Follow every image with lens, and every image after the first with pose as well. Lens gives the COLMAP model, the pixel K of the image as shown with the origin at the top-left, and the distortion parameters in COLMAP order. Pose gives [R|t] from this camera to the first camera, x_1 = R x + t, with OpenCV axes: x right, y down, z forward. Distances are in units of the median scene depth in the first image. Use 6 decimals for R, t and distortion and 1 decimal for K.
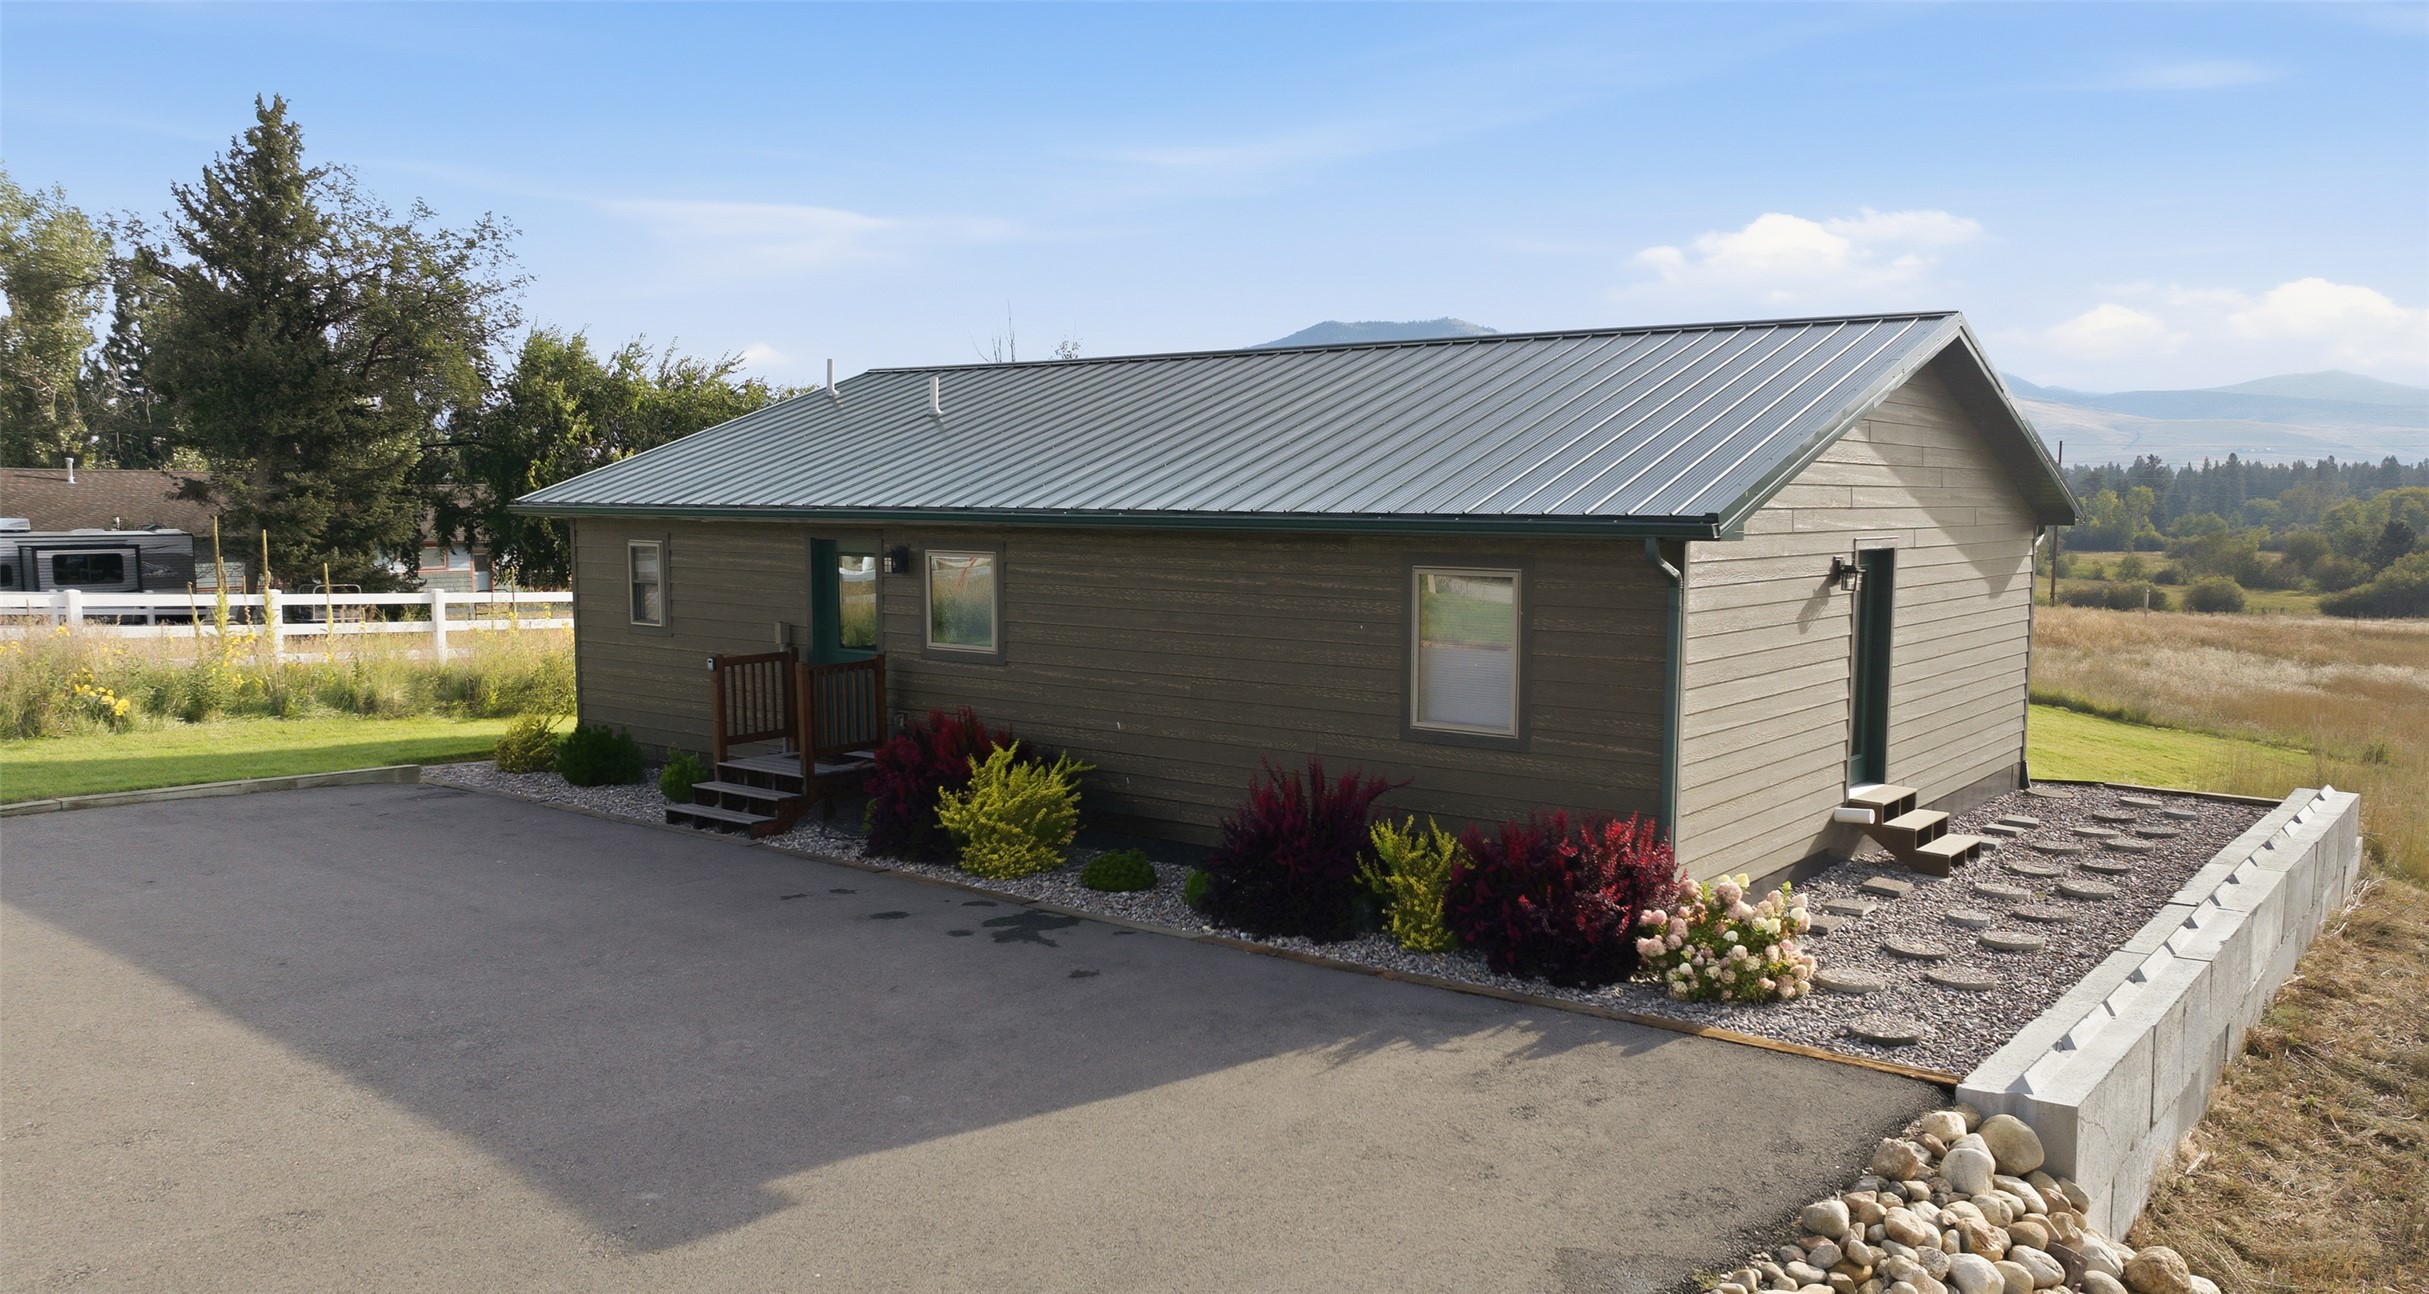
lens RADIAL K [[1773.7, 0, 1219.7], [0, 1773.7, 655.2], [0, 0, 1]] dist [-0.005939, 0.000048]
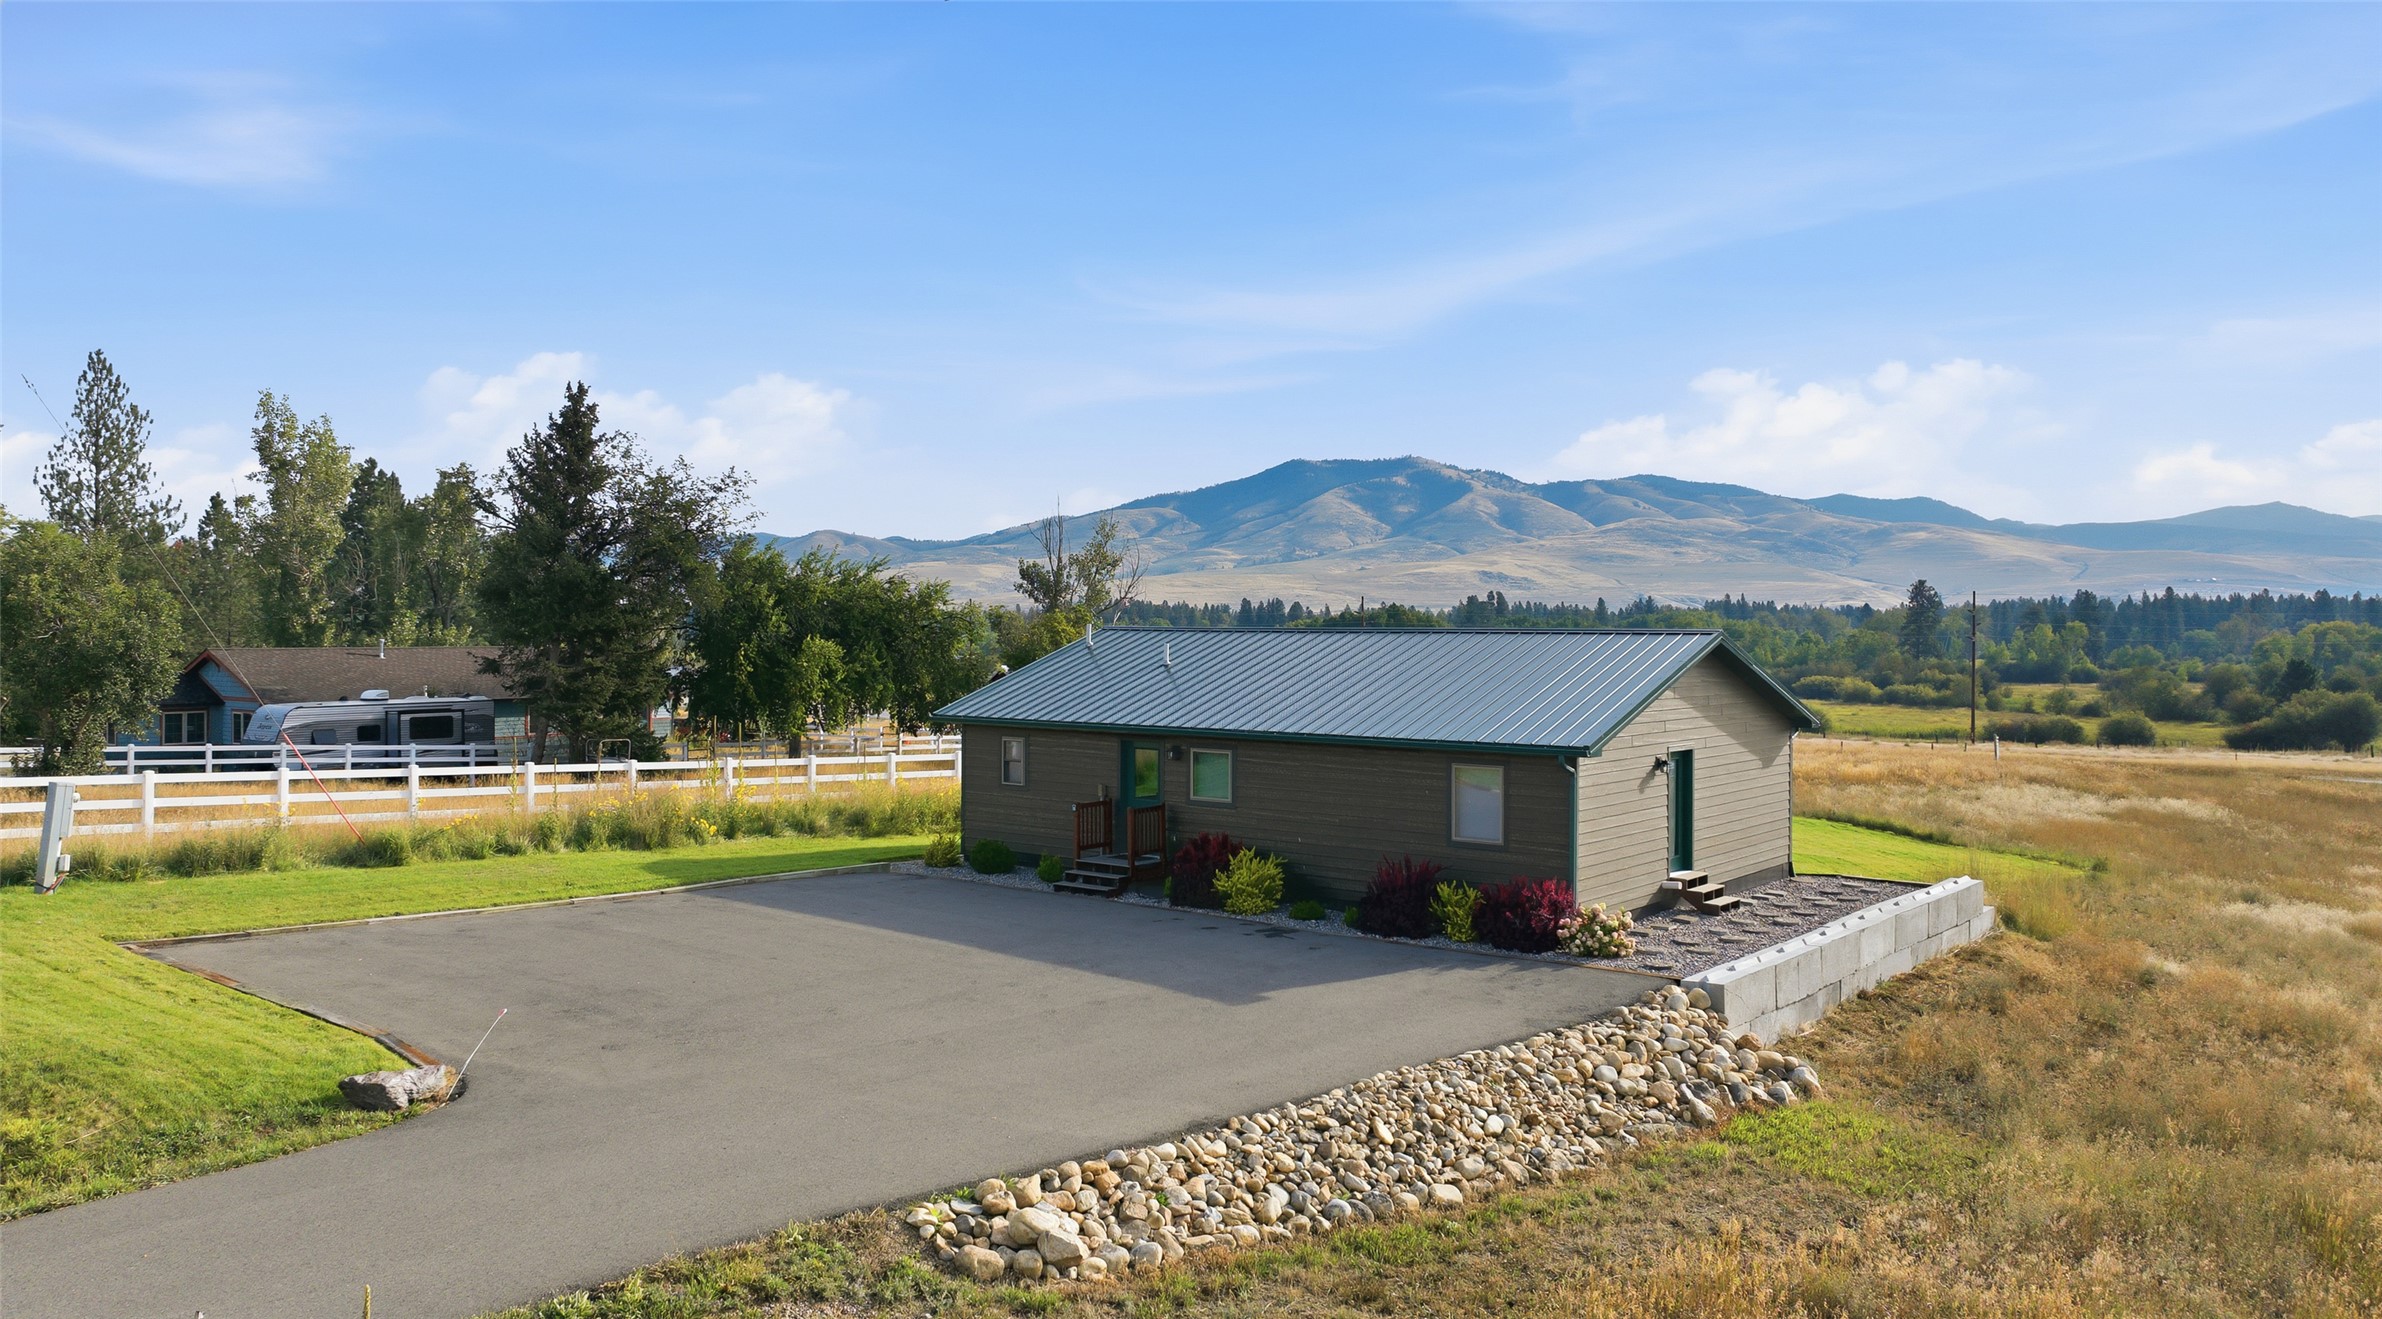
lens RADIAL K [[1748.7, 0, 1152.0], [0, 1748.7, 632.3], [0, 0, 1]] dist [-0.005809, -0.010839]
pose [[0.999800, -0.001242, -0.019950, -0.155277], [-0.000441, 0.996453, -0.084152, -0.022711], [0.019983, 0.084144, 0.996253, -0.823865]]
